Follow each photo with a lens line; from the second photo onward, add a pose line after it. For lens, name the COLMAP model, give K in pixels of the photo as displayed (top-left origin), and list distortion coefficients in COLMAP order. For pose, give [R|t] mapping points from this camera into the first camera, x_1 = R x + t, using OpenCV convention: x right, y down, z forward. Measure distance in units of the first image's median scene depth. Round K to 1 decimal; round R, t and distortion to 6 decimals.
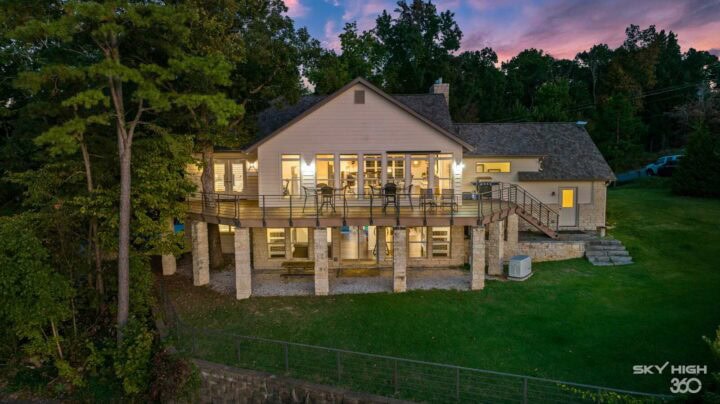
lens RADIAL K [[521.5, 0, 360.0], [0, 521.5, 202.0], [0, 0, 1]] dist [-0.004282, -0.001730]
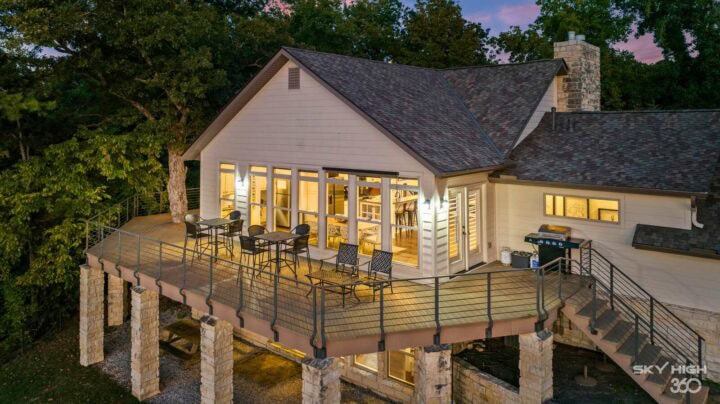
lens RADIAL K [[516.5, 0, 362.5], [0, 516.5, 124.6], [0, 0, 1]] dist [-0.013043, -0.003731]
pose [[0.755537, 0.003658, -0.655095, 0.462388], [-0.072462, 0.994315, -0.078019, -0.101827], [0.651086, 0.106416, 0.751507, 0.582610]]
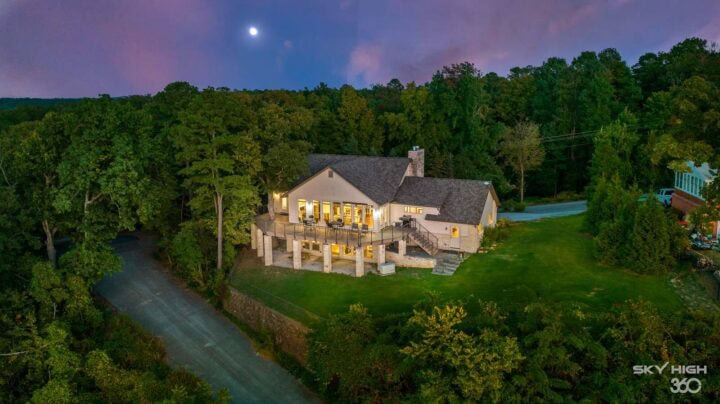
lens RADIAL K [[521.5, 0, 360.0], [0, 521.5, 202.0], [0, 0, 1]] dist [-0.004282, -0.001730]
pose [[0.893568, 0.089446, -0.439926, 0.979182], [-0.045422, 0.992935, 0.109624, -0.314952], [0.446623, -0.077974, 0.891318, -0.738799]]
